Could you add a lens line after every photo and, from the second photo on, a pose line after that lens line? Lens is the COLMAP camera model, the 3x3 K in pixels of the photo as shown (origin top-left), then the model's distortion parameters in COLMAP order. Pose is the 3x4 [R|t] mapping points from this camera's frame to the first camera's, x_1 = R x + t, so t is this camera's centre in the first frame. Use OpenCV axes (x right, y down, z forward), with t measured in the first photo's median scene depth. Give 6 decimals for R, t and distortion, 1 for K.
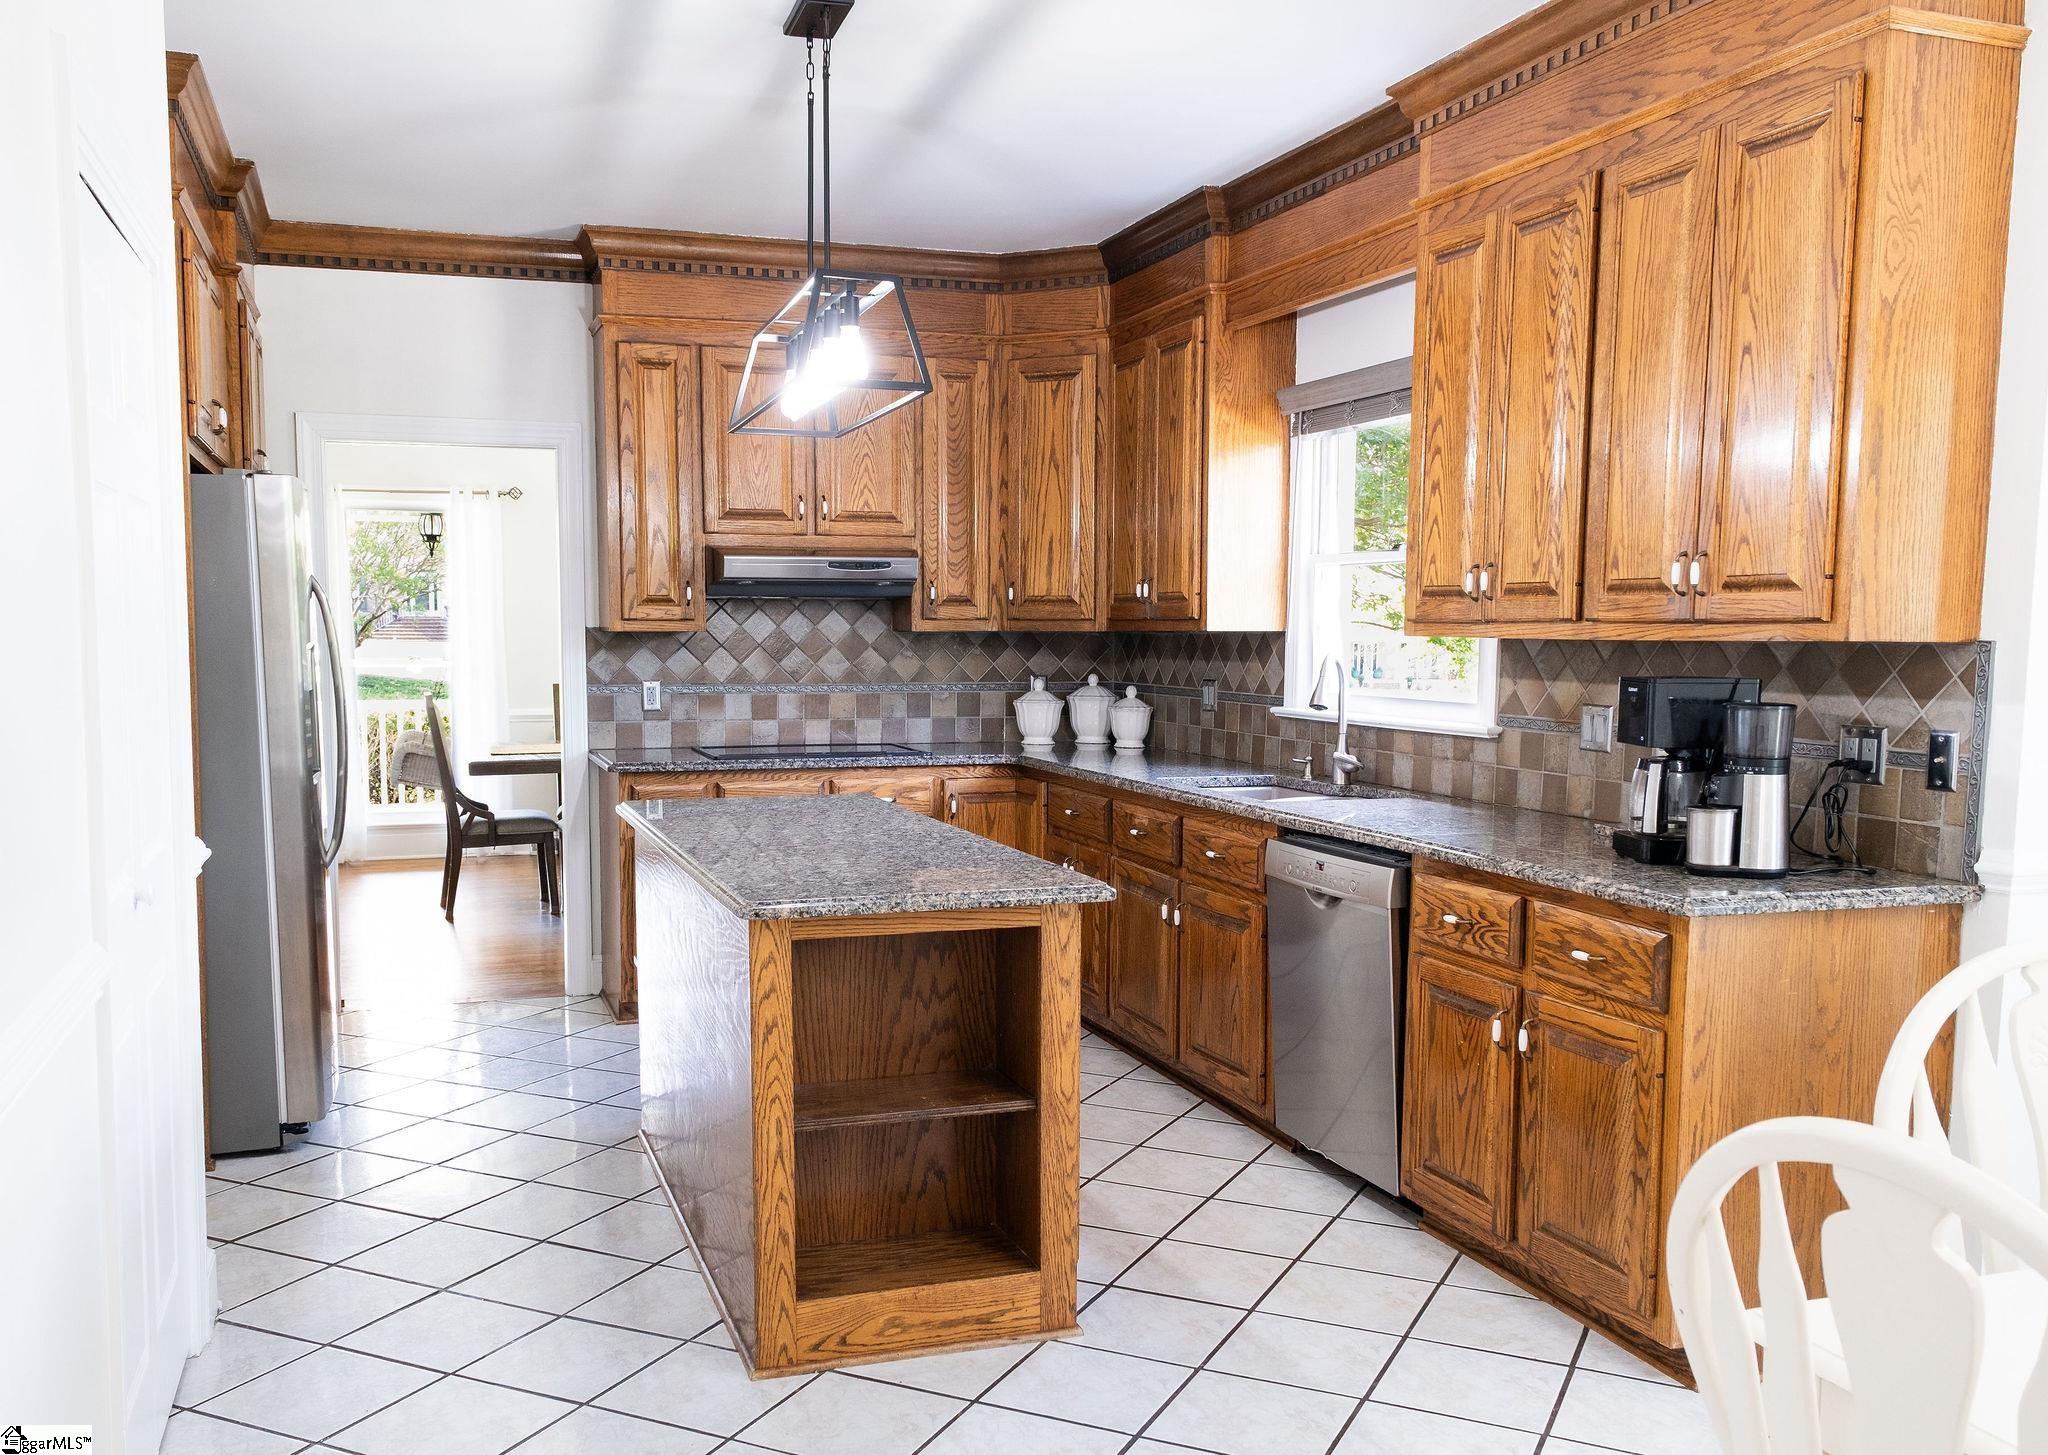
lens RADIAL K [[1838.7, 0, 1021.5], [0, 1838.7, 828.8], [0, 0, 1]] dist [-0.012132, -0.004098]
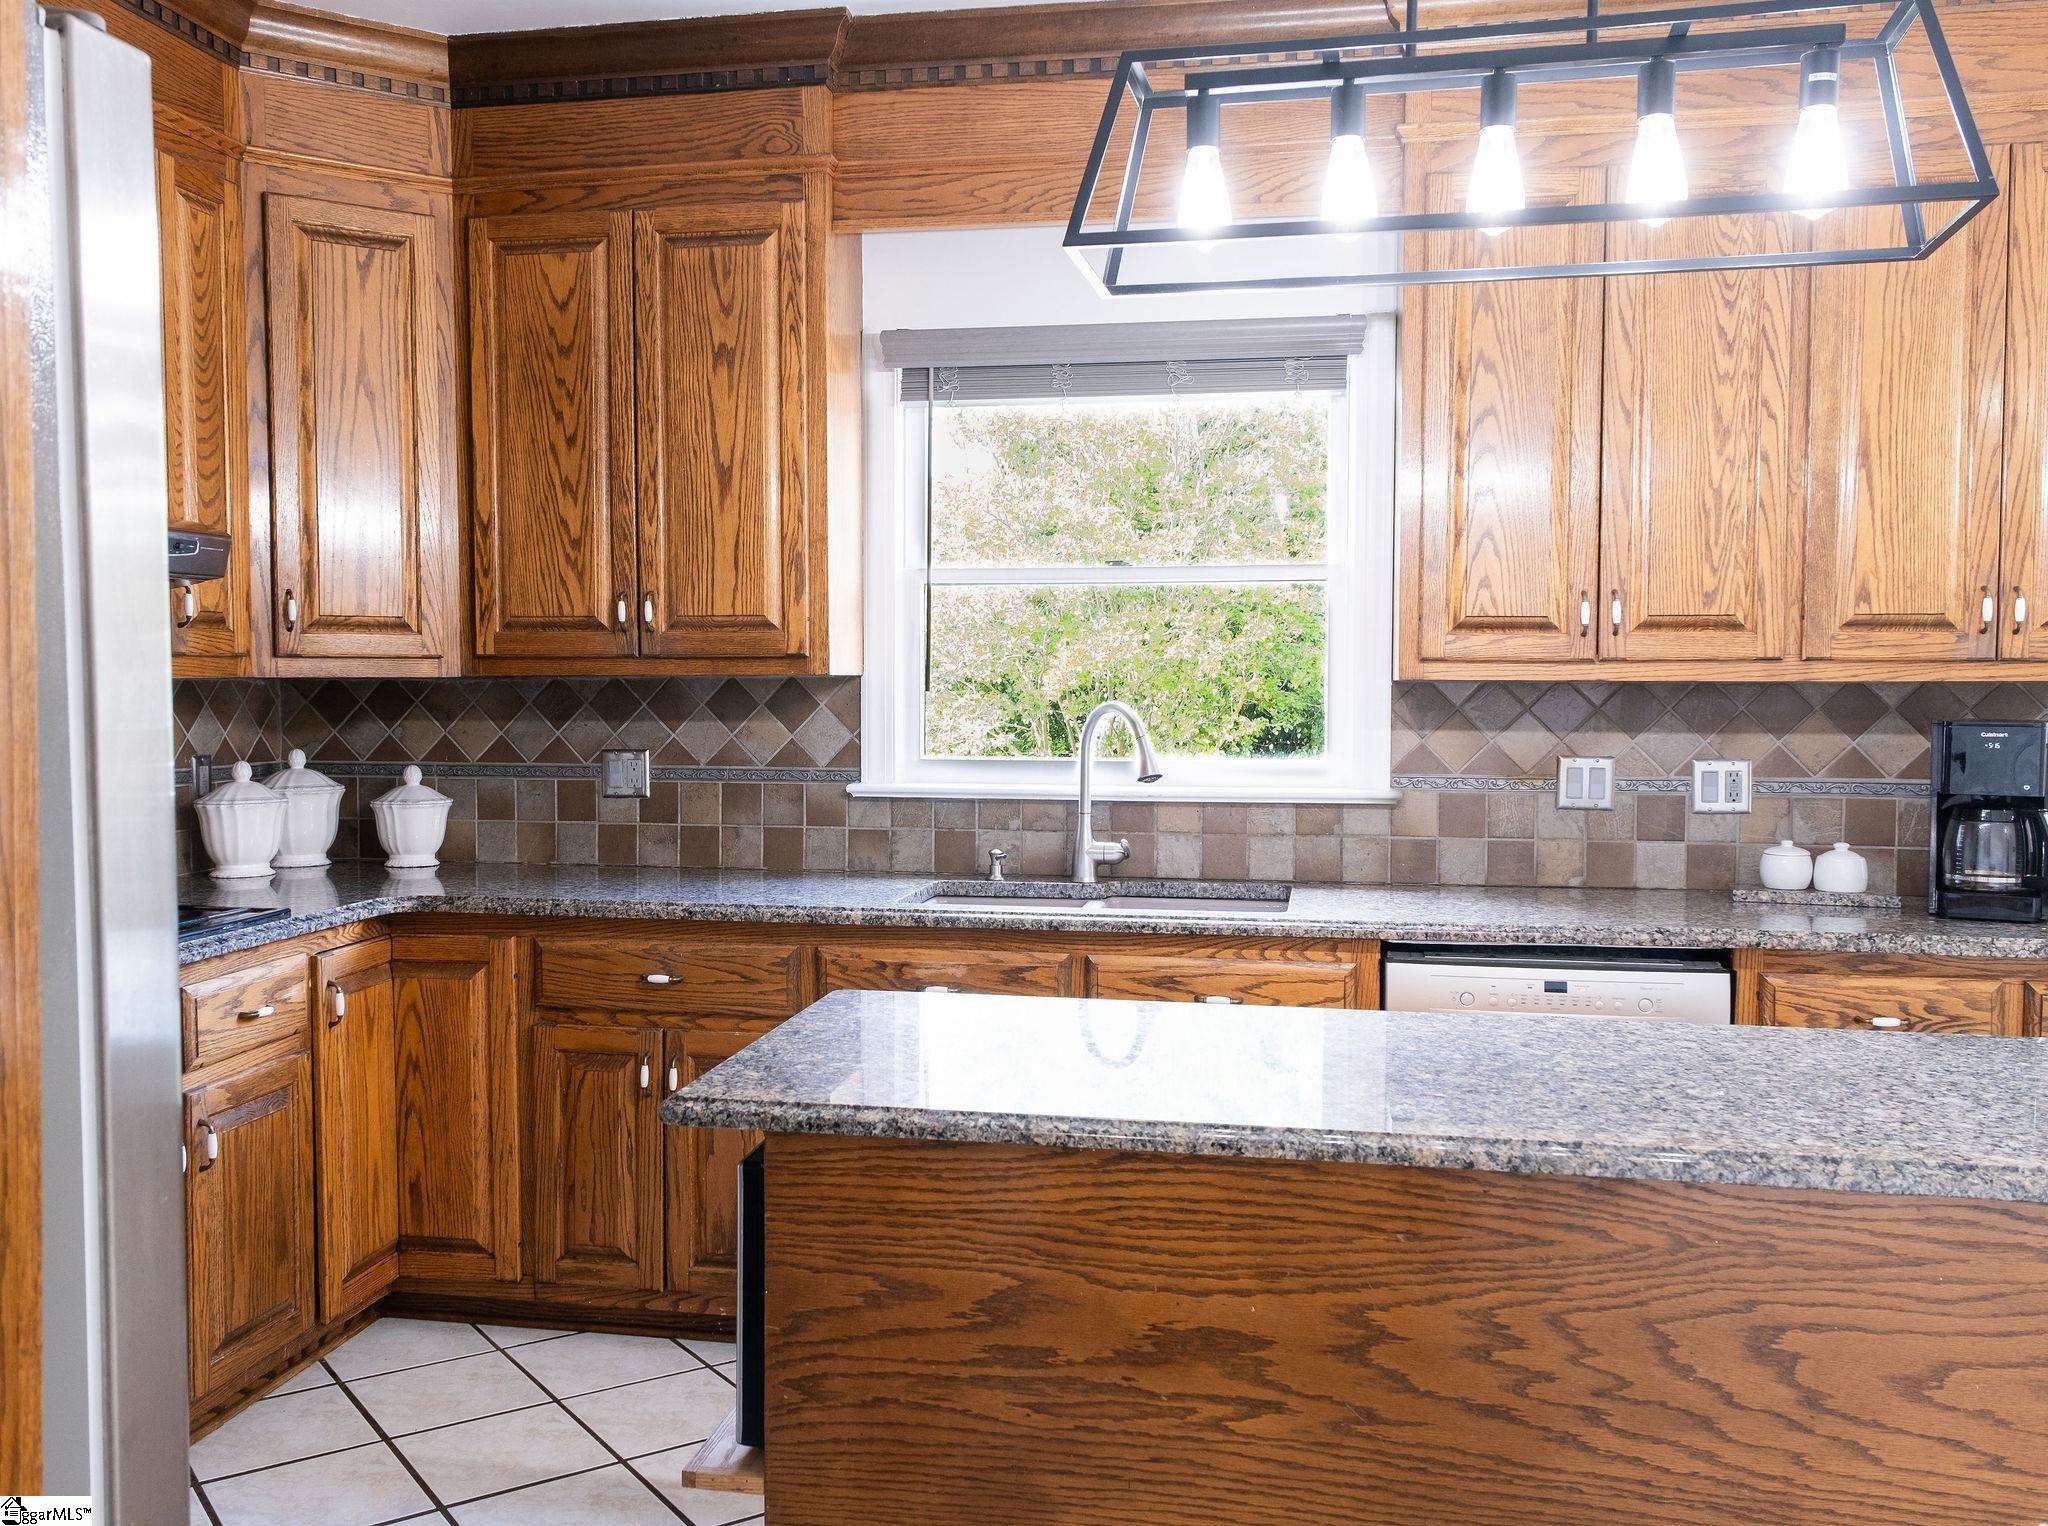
lens RADIAL K [[1821.7, 0, 1024.0], [0, 1821.7, 763.0], [0, 0, 1]] dist [0.007277, 0.004341]
pose [[0.486601, -0.044108, 0.872510, -0.513544], [0.096621, 0.995315, -0.003570, -0.078164], [-0.868265, 0.086040, 0.488583, 0.725135]]
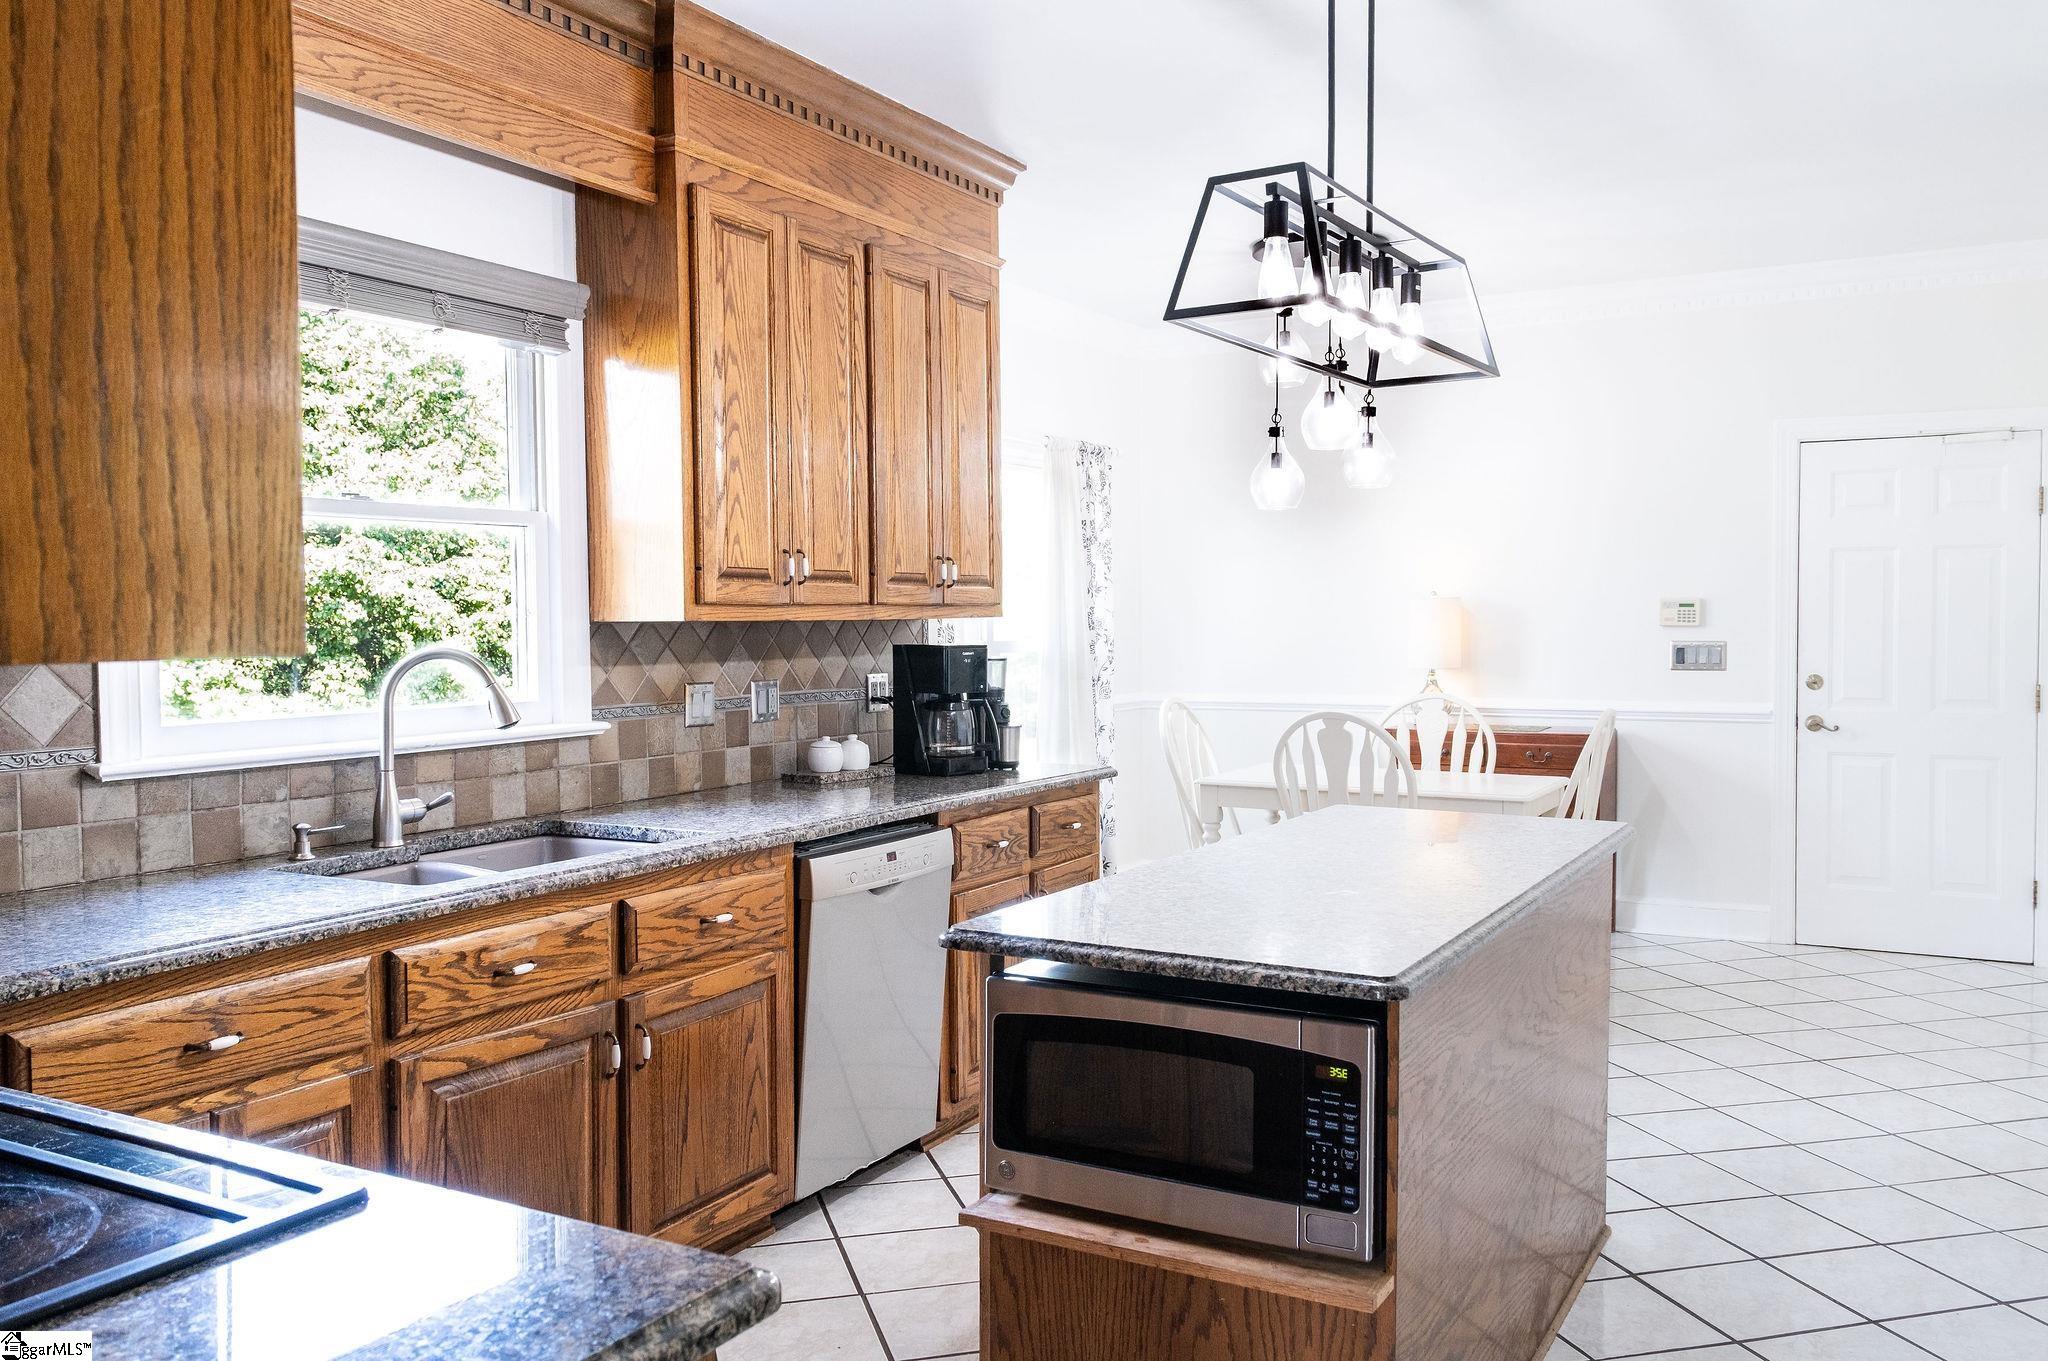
lens RADIAL K [[1599.1, 0, 1024.0], [0, 1599.1, 680.5], [0, 0, 1]] dist [0.004532, 0.002510]
pose [[-0.663595, -0.034106, 0.747314, -0.451324], [0.083539, 0.989334, 0.119332, -0.146720], [-0.743413, 0.141617, -0.653667, 1.313873]]
